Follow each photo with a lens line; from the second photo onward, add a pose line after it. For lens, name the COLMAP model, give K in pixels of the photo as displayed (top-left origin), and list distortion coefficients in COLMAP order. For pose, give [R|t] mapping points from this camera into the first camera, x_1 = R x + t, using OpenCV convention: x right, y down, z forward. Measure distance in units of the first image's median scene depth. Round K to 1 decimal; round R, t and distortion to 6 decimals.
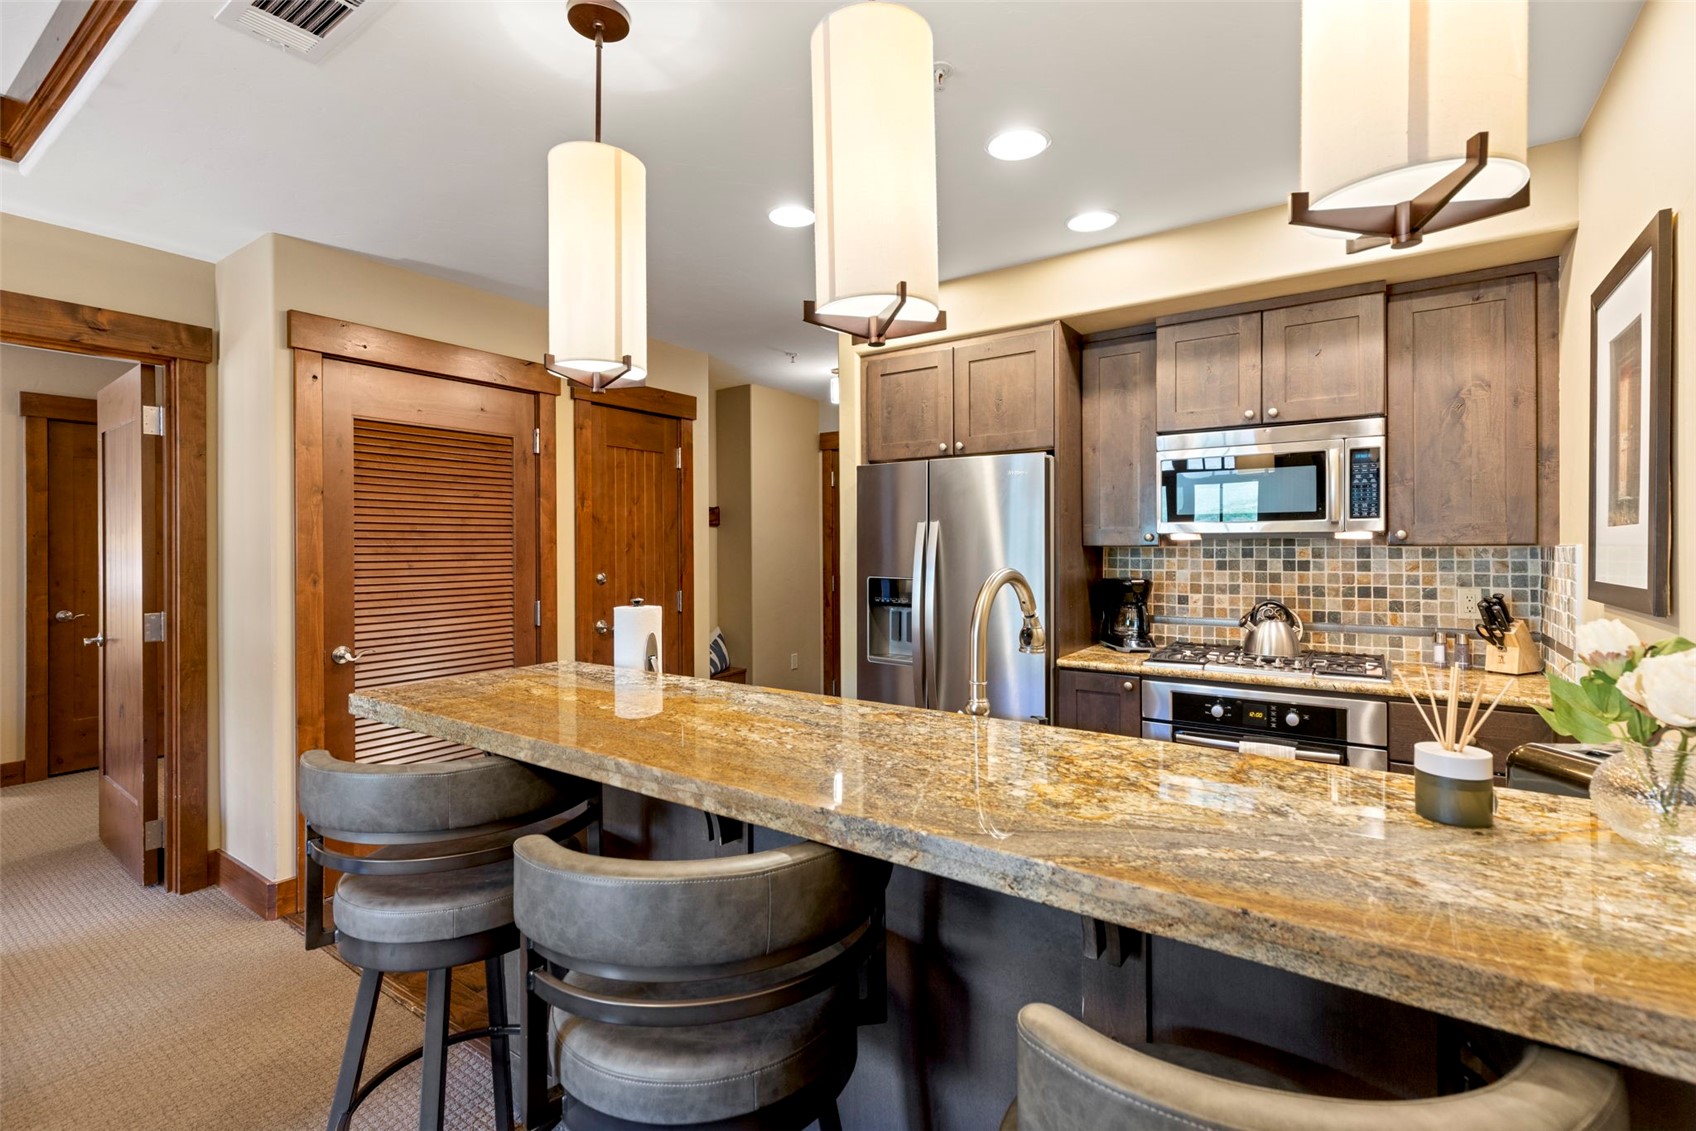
lens RADIAL K [[764.2, 0, 851.0], [0, 764.2, 546.5], [0, 0, 1]] dist [0.003198, -0.000041]
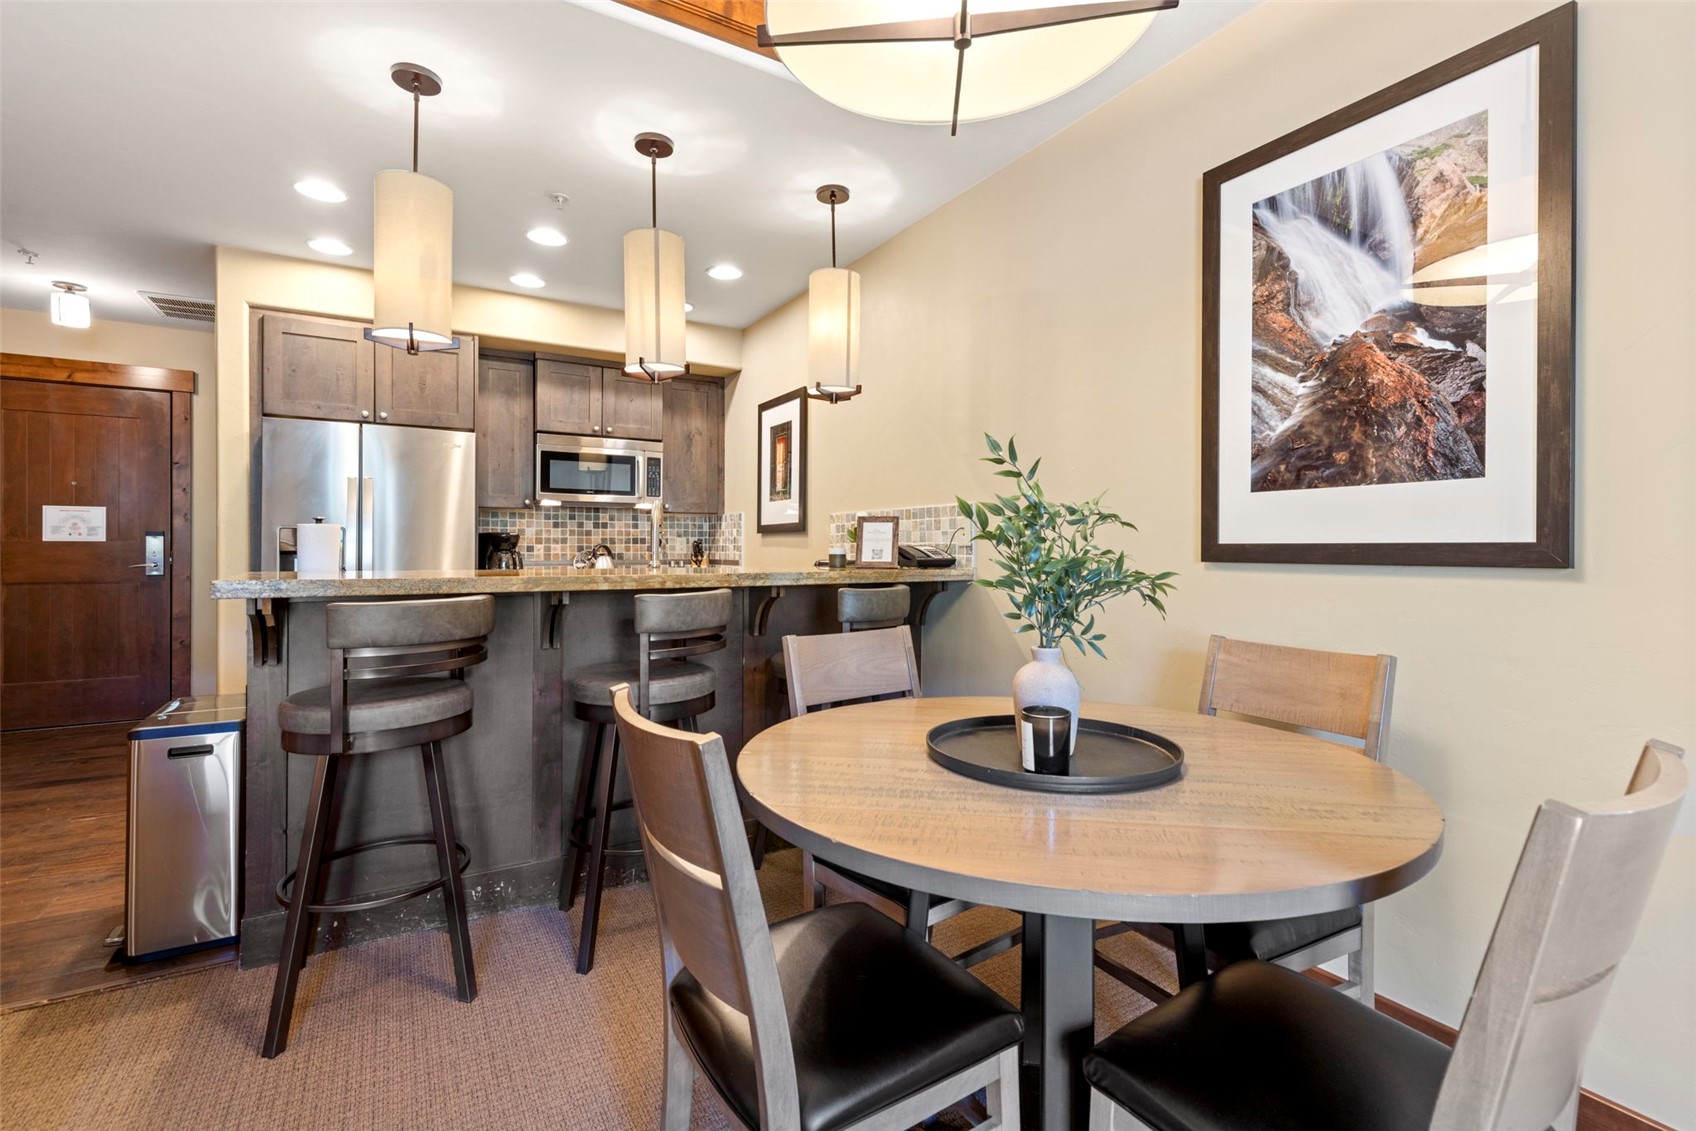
lens RADIAL K [[758.5, 0, 847.2], [0, 758.5, 550.4], [0, 0, 1]] dist [0.004883, 0.000050]
pose [[0.411878, 0.002733, 0.911235, -0.681232], [-0.004166, 0.999991, -0.001116, 0.079513], [-0.911230, -0.003336, 0.411885, -0.138750]]
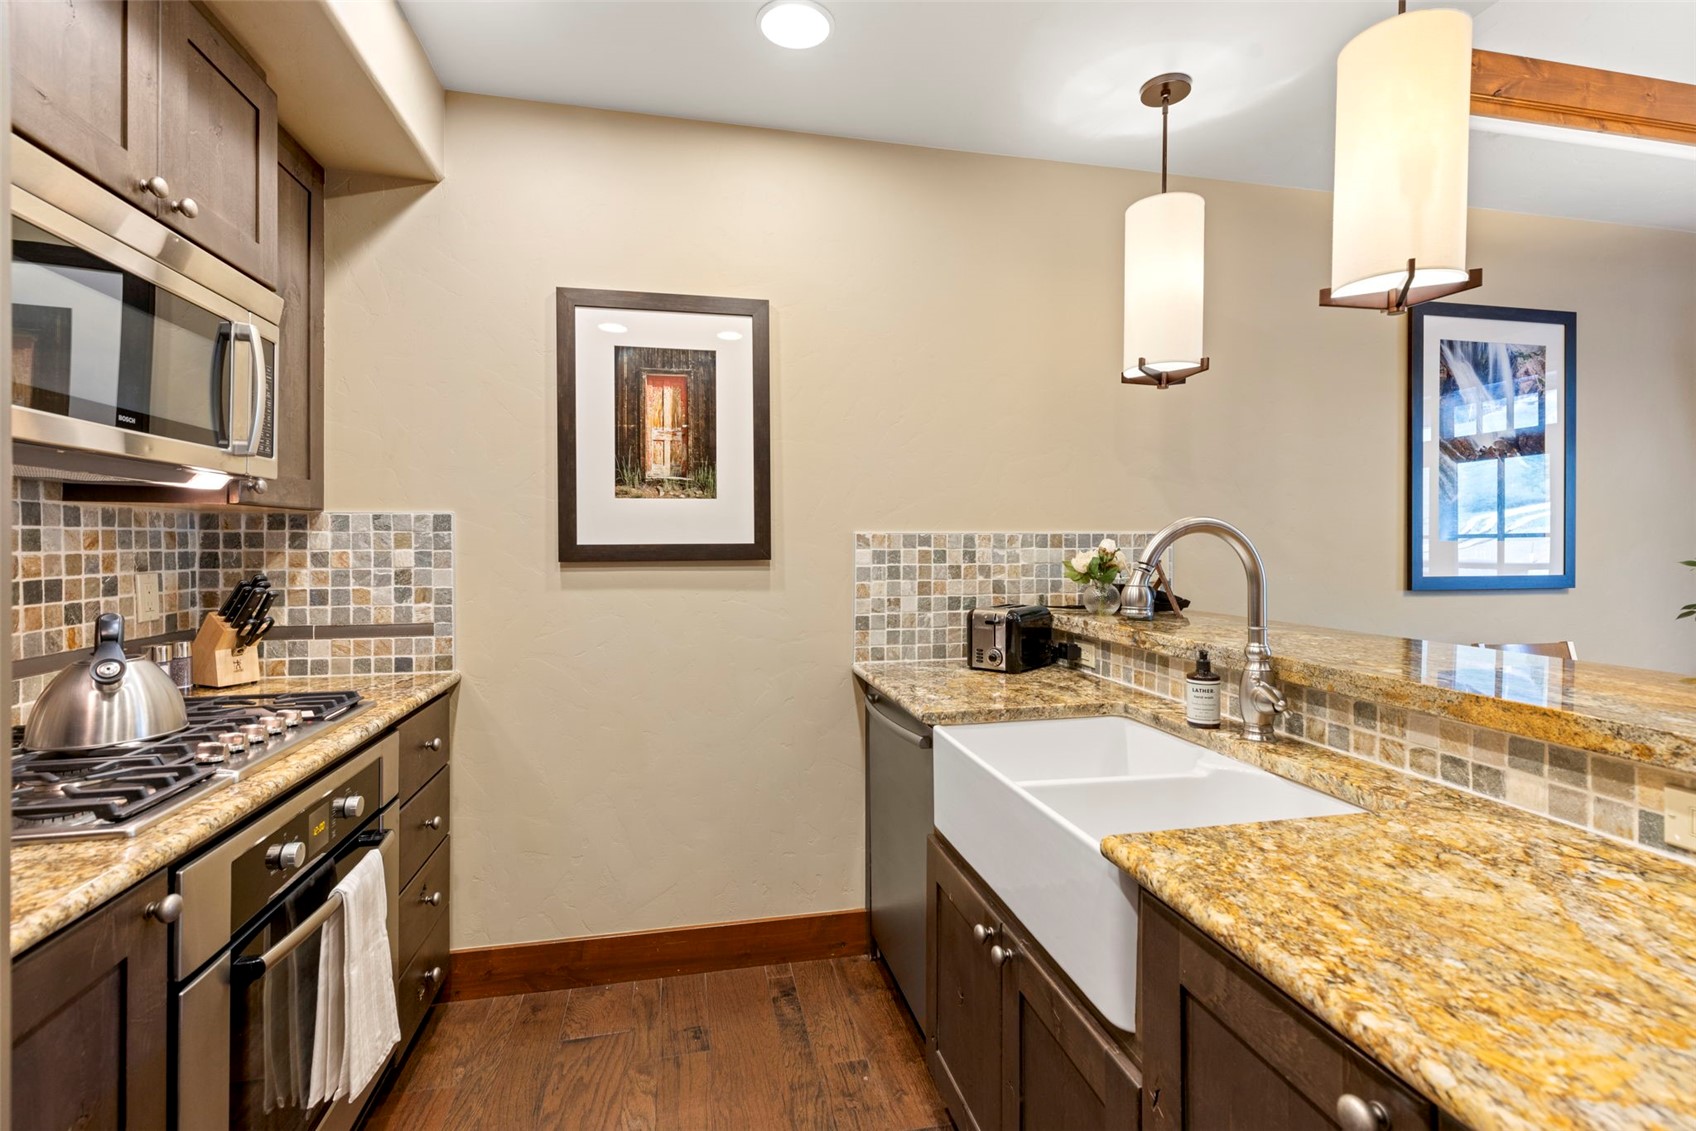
lens RADIAL K [[764.2, 0, 851.0], [0, 764.2, 546.5], [0, 0, 1]] dist [0.003198, -0.000041]
pose [[-0.729768, 0.002531, 0.683690, -0.063578], [0.004079, 0.999991, 0.000651, 0.031011], [-0.683682, 0.003264, -0.729773, 0.983517]]
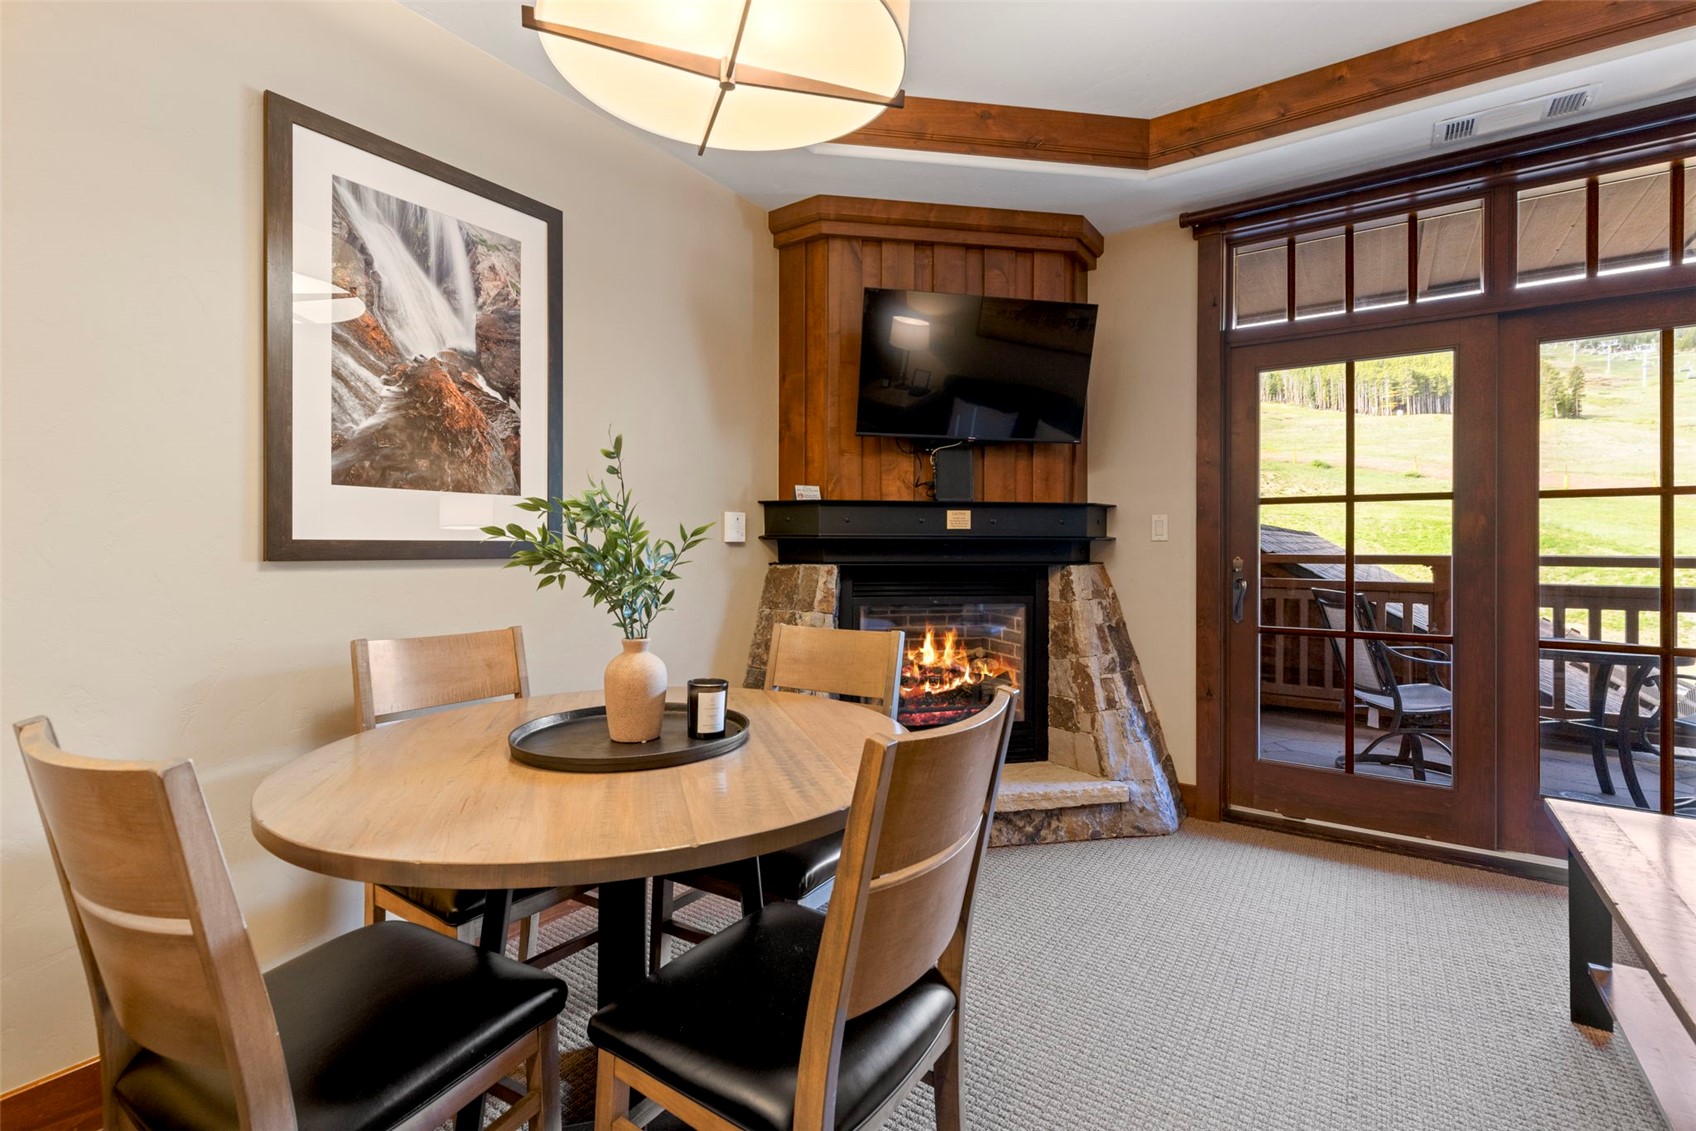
lens RADIAL K [[758.5, 0, 847.2], [0, 758.5, 550.4], [0, 0, 1]] dist [0.004883, 0.000050]
pose [[-0.999998, 0.001168, 0.001407, -0.358358], [0.001175, 0.999987, 0.004880, 0.077616], [-0.001402, 0.004882, -0.999987, 0.416730]]
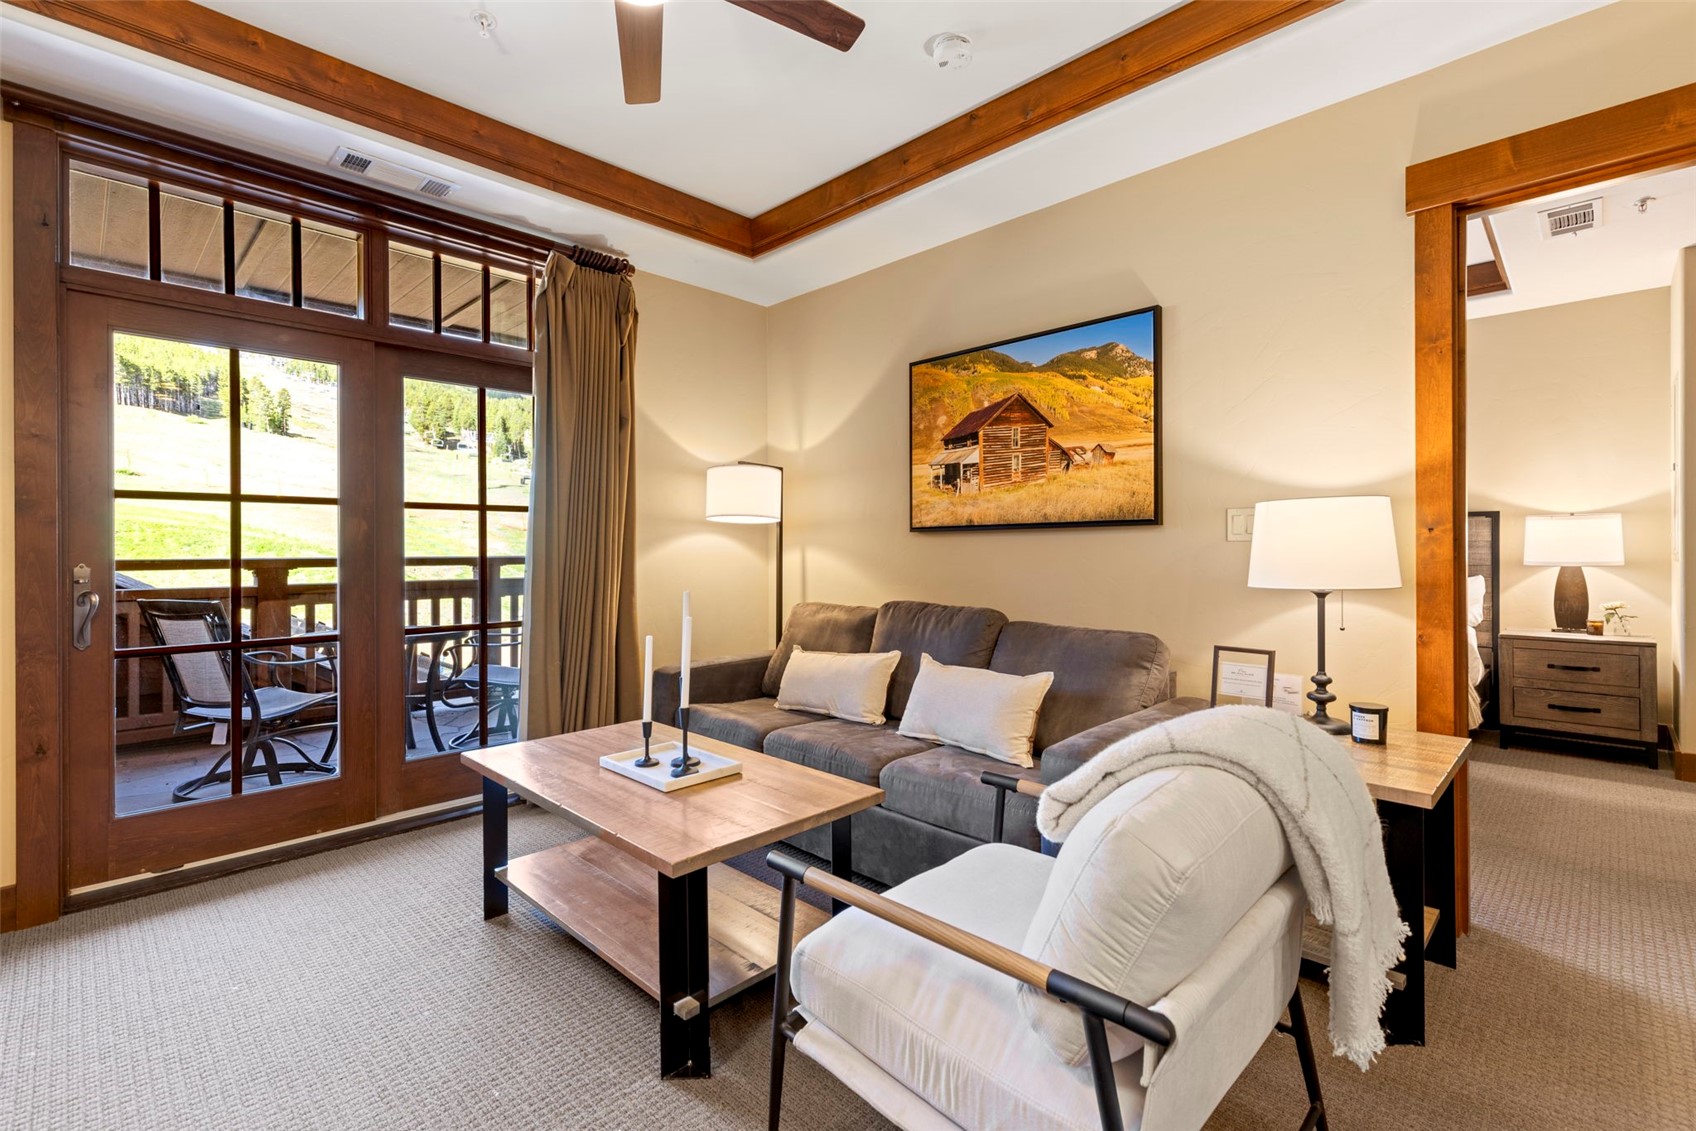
lens RADIAL K [[762.2, 0, 843.7], [0, 762.2, 555.1], [0, 0, 1]] dist [0.002427, -0.000103]
pose [[-0.175135, 0.012071, -0.984470, -0.234597], [0.005344, 0.999922, 0.011310, 0.078140], [0.984530, -0.003280, -0.175186, 0.303472]]
